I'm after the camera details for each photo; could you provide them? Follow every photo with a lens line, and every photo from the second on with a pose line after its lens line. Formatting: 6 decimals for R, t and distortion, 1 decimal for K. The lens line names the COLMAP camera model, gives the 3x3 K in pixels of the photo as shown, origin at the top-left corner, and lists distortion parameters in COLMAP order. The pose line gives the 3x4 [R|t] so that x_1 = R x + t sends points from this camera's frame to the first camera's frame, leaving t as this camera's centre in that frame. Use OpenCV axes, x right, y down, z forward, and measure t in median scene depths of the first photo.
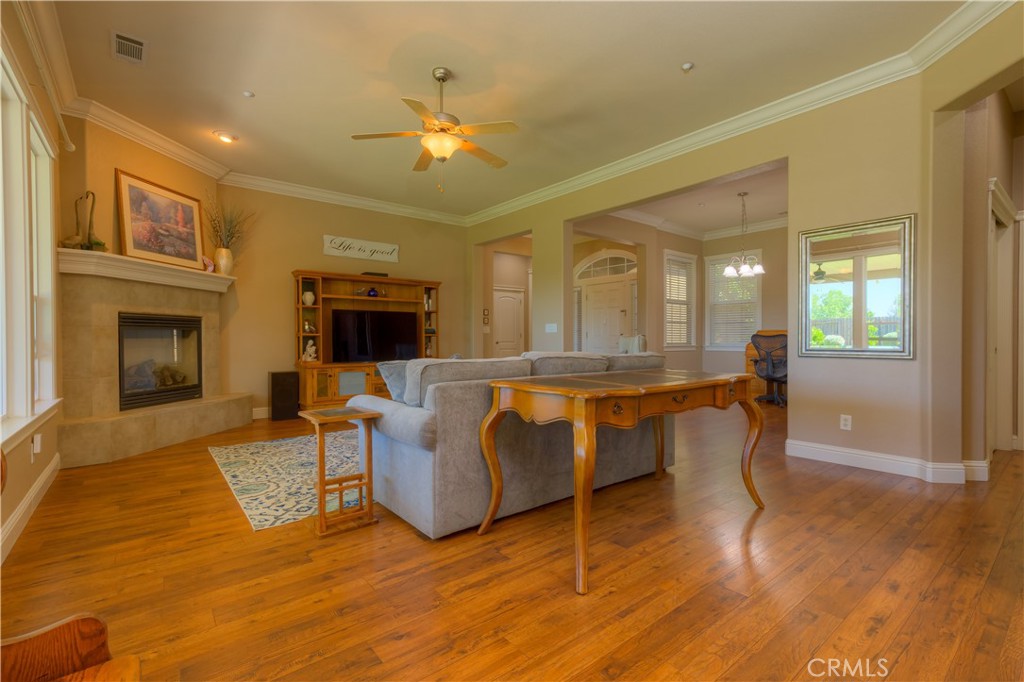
lens RADIAL K [[463.9, 0, 516.5], [0, 463.9, 341.1], [0, 0, 1]] dist [0.011195, -0.001000]
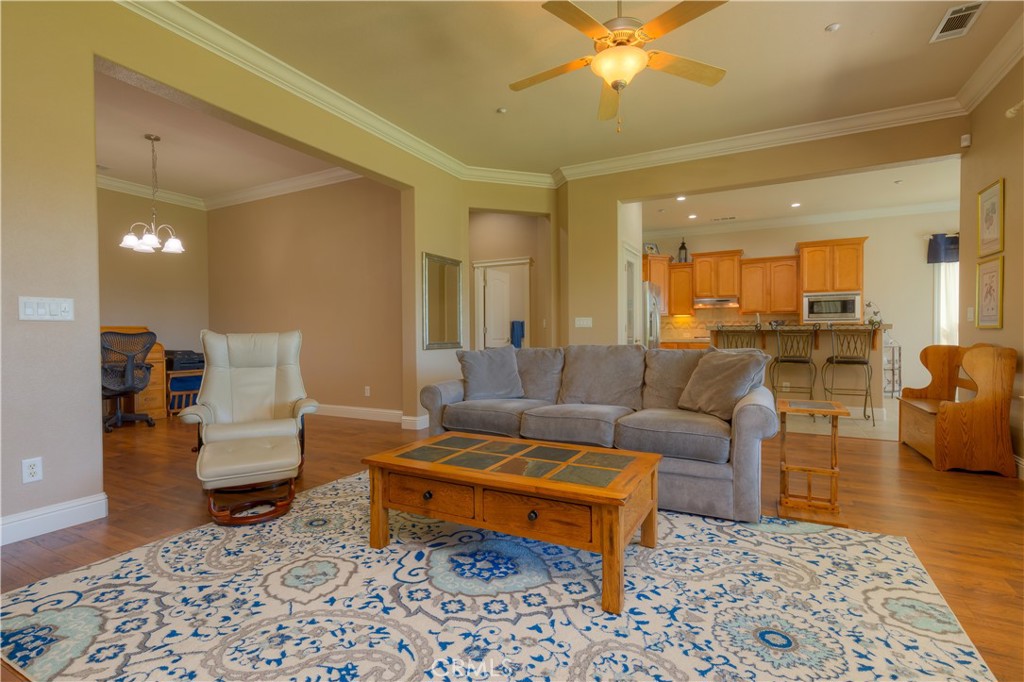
lens RADIAL K [[480.7, 0, 516.9], [0, 480.7, 333.4], [0, 0, 1]] dist [0.007044, 0.001093]
pose [[-0.396487, 0.007692, 0.918008, -0.468434], [0.011514, 0.999928, -0.003405, -0.001798], [-0.917968, 0.009220, -0.396547, 0.856533]]
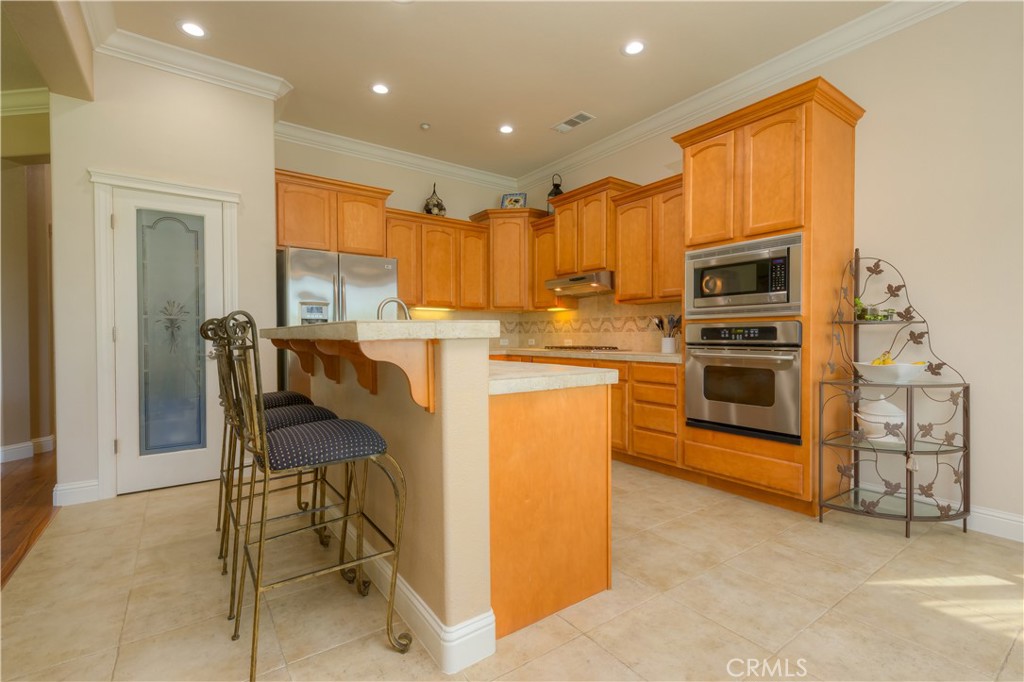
lens RADIAL K [[463.9, 0, 512.6], [0, 463.9, 338.6], [0, 0, 1]] dist [0.011195, -0.001000]
pose [[0.064191, -0.004587, 0.997927, -0.129806], [0.008554, 0.999955, 0.004046, -0.007760], [-0.997901, 0.008276, 0.064228, -0.220270]]
